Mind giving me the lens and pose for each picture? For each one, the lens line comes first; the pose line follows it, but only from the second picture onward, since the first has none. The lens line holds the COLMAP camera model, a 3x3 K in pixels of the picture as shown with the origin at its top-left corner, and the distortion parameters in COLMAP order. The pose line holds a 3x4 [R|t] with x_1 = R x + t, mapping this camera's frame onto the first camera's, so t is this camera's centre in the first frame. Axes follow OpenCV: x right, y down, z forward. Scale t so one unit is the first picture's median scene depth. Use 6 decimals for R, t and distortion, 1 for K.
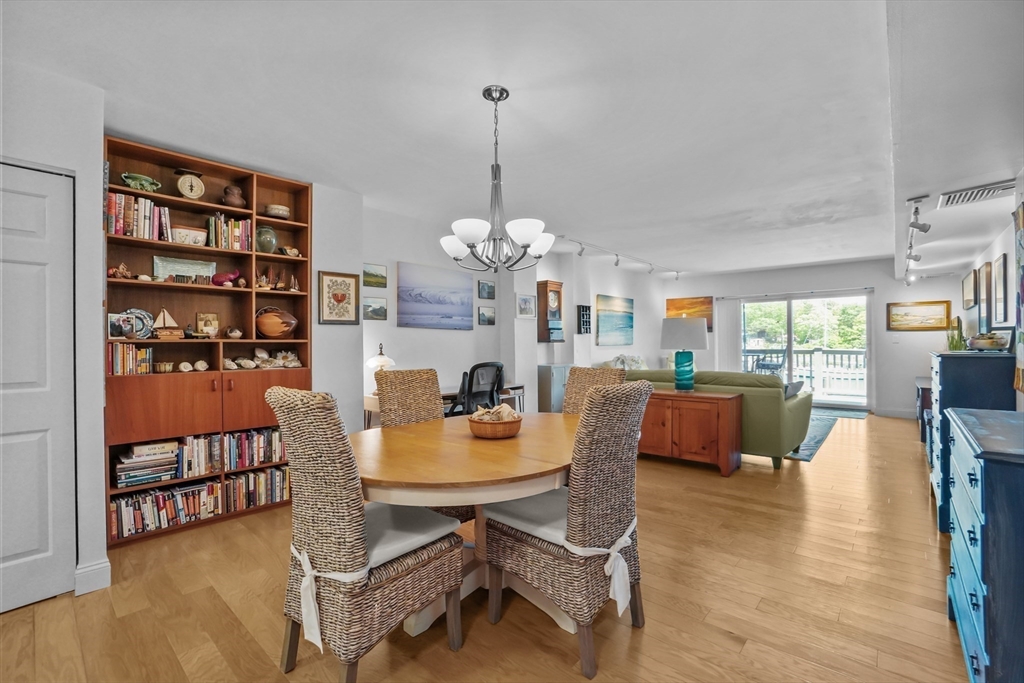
lens RADIAL K [[451.6, 0, 514.0], [0, 451.6, 334.0], [0, 0, 1]] dist [-0.062250, 0.023179]
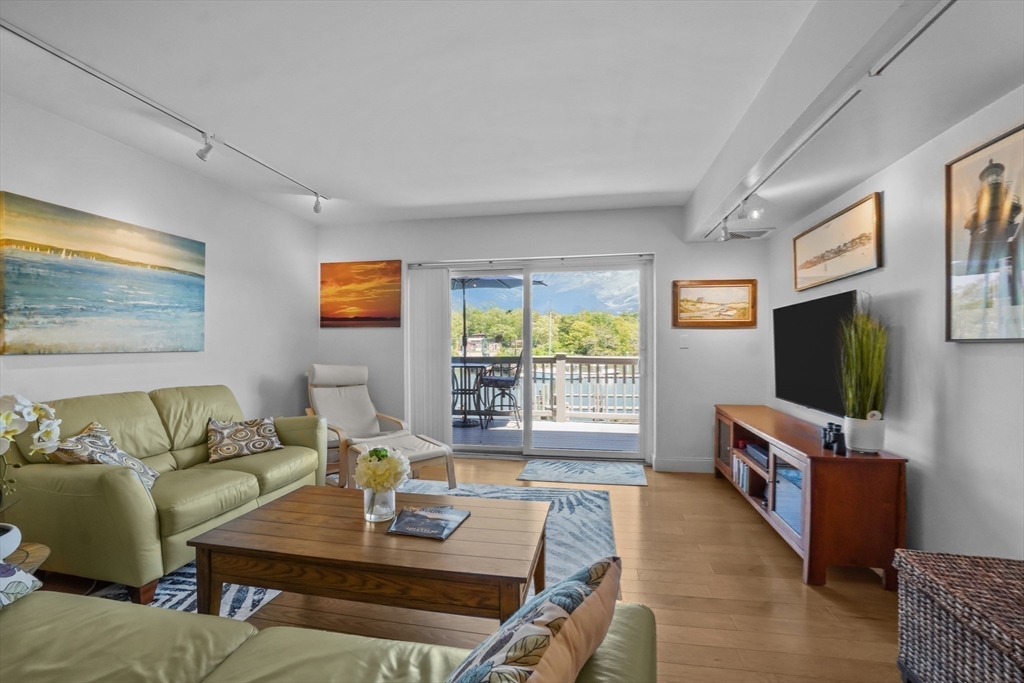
lens RADIAL K [[455.6, 0, 512.0], [0, 455.6, 341.5], [0, 0, 1]] dist [-0.065098, 0.024449]
pose [[0.859257, 0.007046, 0.511495, 0.282629], [-0.010898, 0.999930, 0.004532, 0.008915], [-0.511428, -0.009469, 0.859274, 0.466180]]
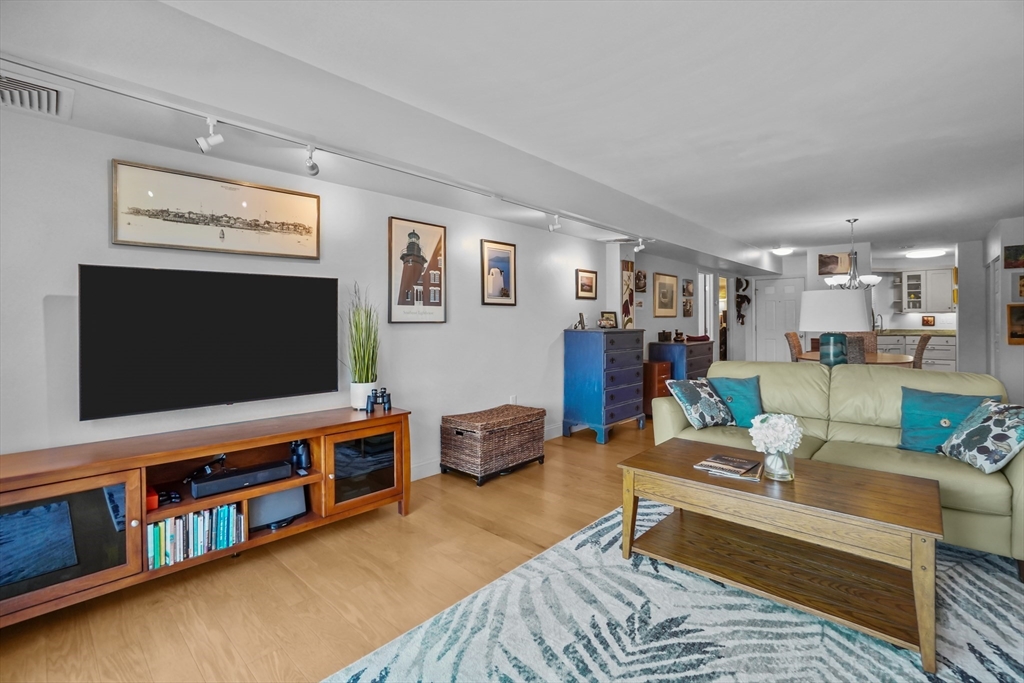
lens RADIAL K [[462.9, 0, 509.4], [0, 462.9, 321.3], [0, 0, 1]] dist [-0.067296, 0.027075]
pose [[-0.999600, 0.007780, 0.027184, 0.472920], [0.007349, 0.999846, -0.015926, 0.012700], [-0.027303, -0.015720, -0.999504, 0.922045]]
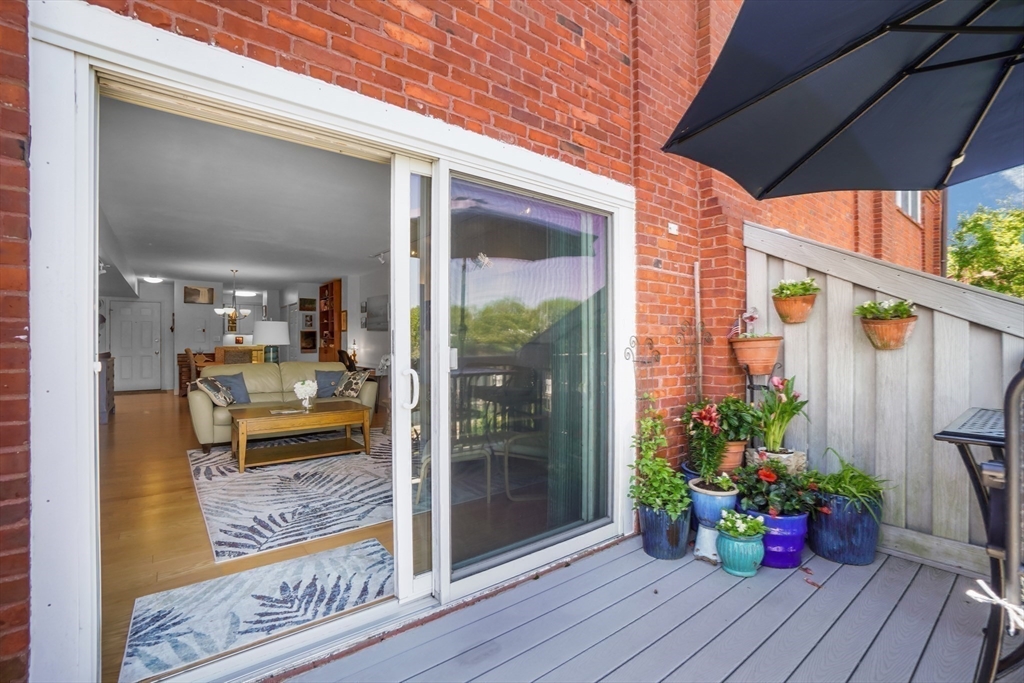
lens RADIAL K [[455.6, 0, 512.0], [0, 455.6, 341.5], [0, 0, 1]] dist [-0.065098, 0.024449]
pose [[-0.183848, 0.004835, -0.982943, 0.806031], [0.015375, 0.999880, 0.002042, 0.016871], [0.982834, -0.014737, -0.183901, 1.008471]]
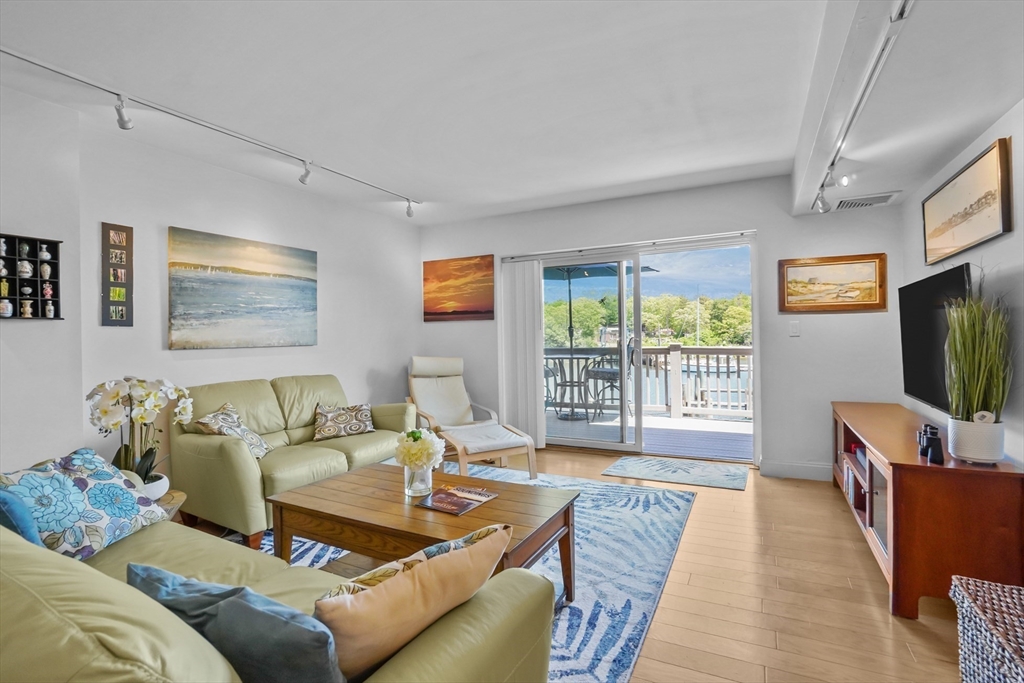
lens RADIAL K [[480.4, 0, 516.5], [0, 480.4, 326.2], [0, 0, 1]] dist [-0.065569, 0.024364]
pose [[0.969173, -0.006162, 0.246305, 0.326793], [0.008077, 0.999944, -0.006768, 0.007666], [-0.246250, 0.008549, 0.969169, 0.422853]]
